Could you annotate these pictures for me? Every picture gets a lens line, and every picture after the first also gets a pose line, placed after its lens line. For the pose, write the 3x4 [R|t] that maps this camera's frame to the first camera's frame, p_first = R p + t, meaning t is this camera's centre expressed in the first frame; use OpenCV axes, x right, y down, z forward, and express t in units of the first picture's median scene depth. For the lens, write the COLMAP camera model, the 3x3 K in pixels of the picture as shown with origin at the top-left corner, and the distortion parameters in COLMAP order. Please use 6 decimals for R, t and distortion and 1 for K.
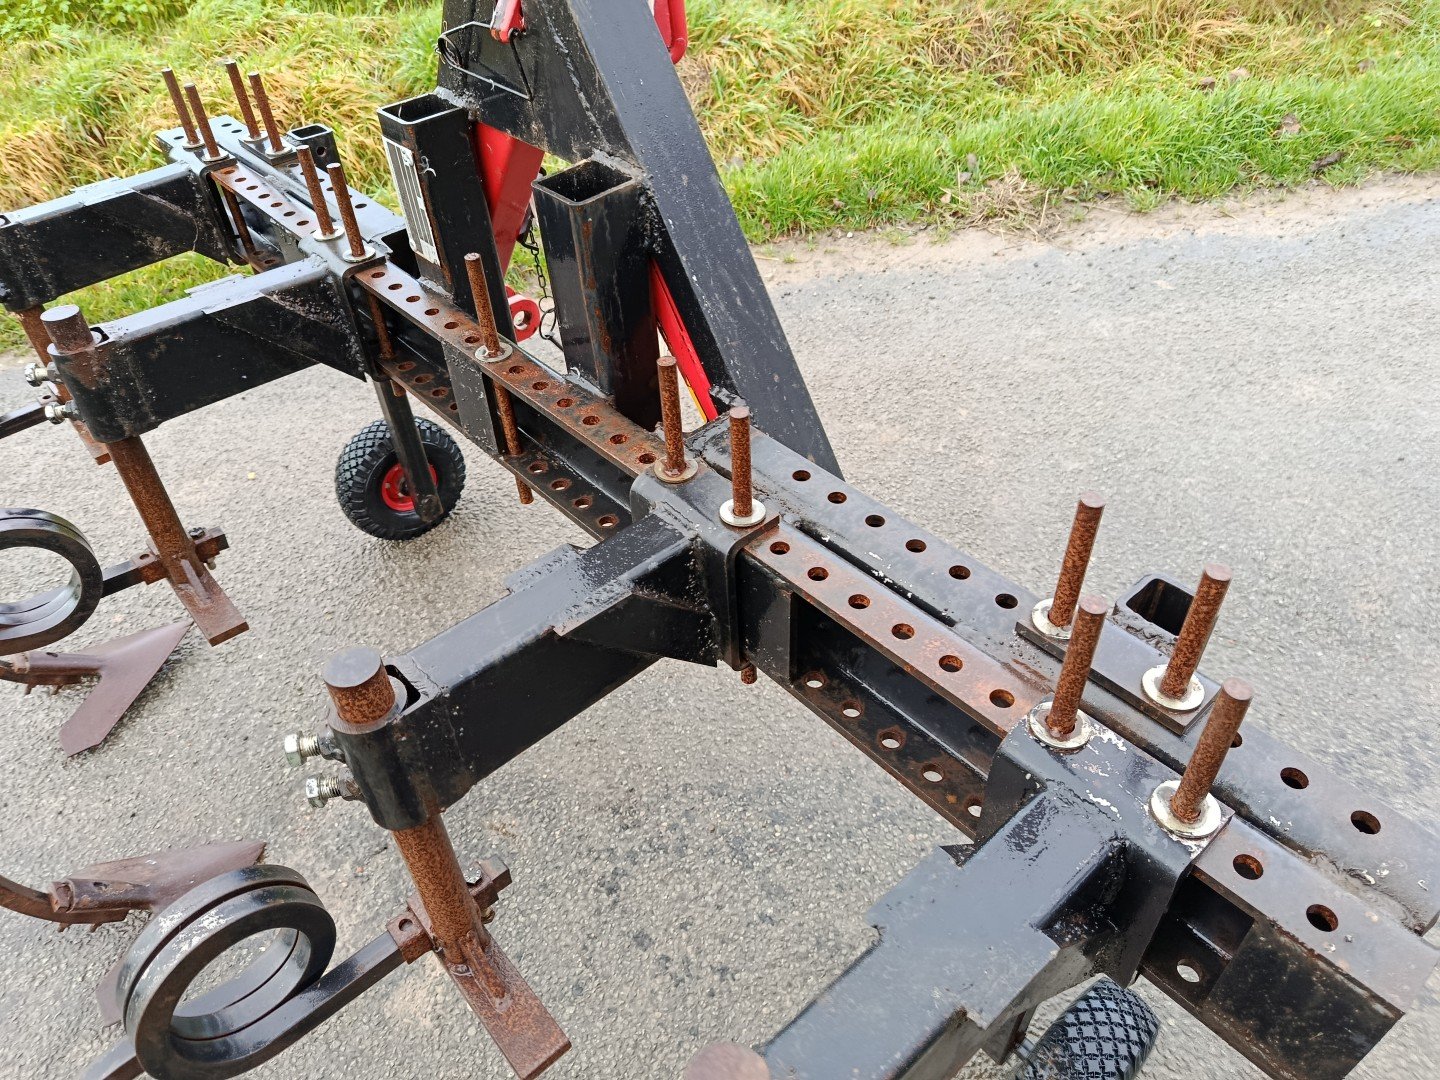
lens RADIAL K [[1004.4, 0, 720.0], [0, 1004.4, 540.0], [0, 0, 1]] dist [-0.003622, 0.002150]
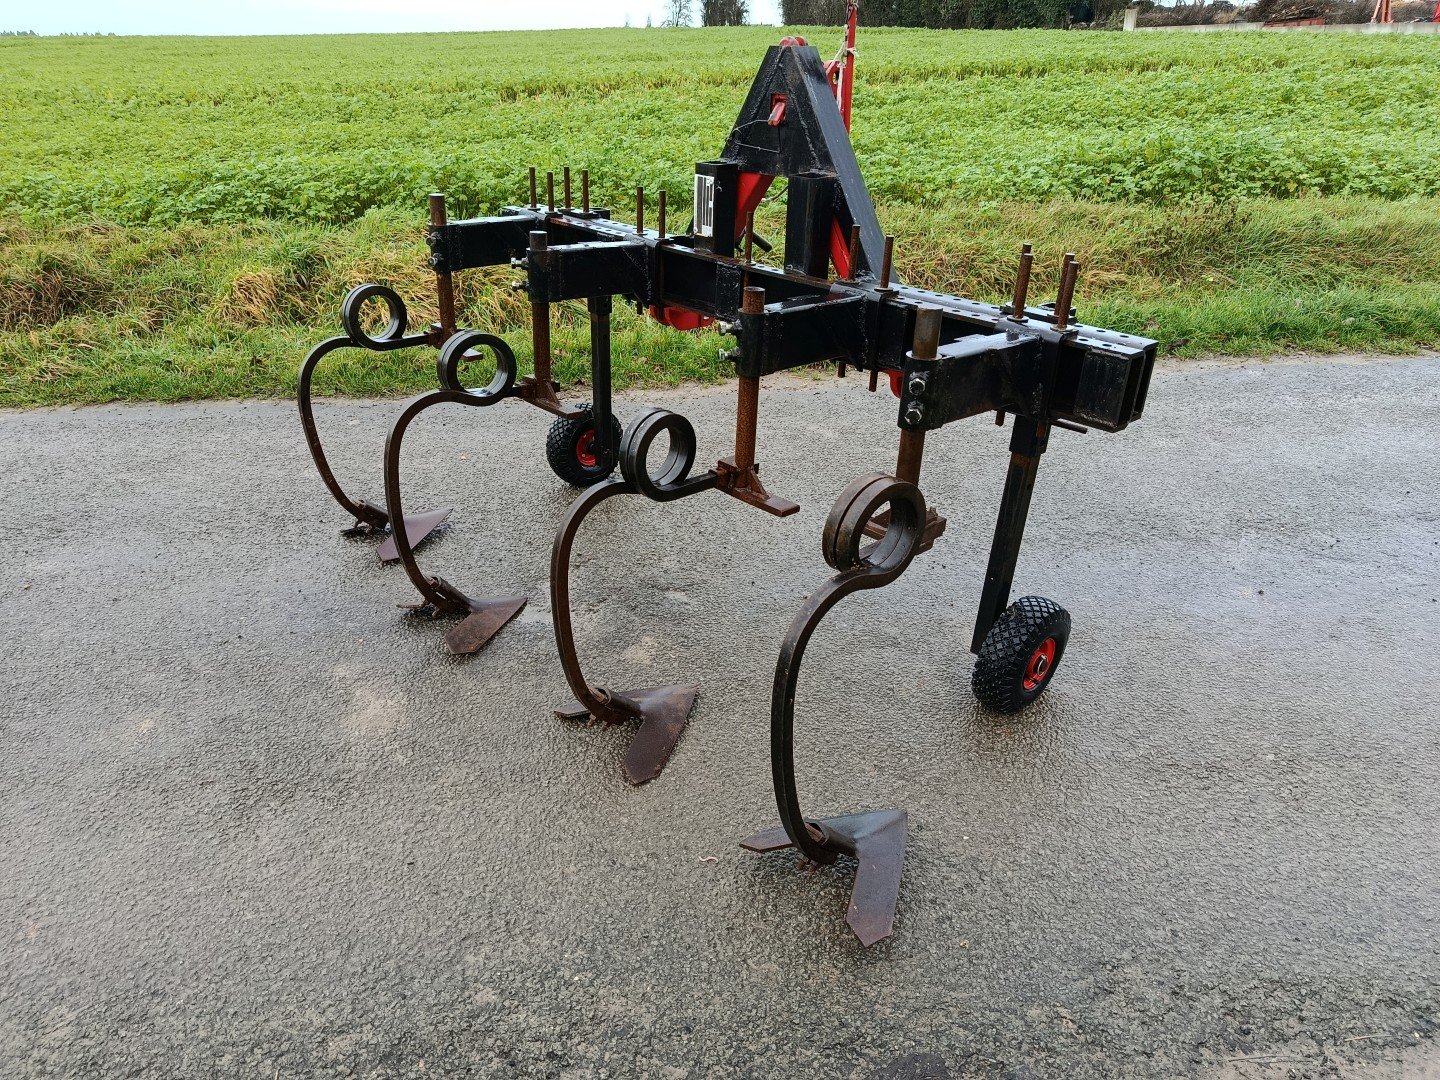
lens RADIAL K [[997.7, 0, 720.0], [0, 997.7, 540.0], [0, 0, 1]] dist [0.050854, -0.071168]
pose [[0.996602, 0.066337, 0.048830, -0.124482], [-0.050584, 0.960741, -0.272795, 0.342627], [-0.065010, 0.269398, 0.960832, -0.313551]]
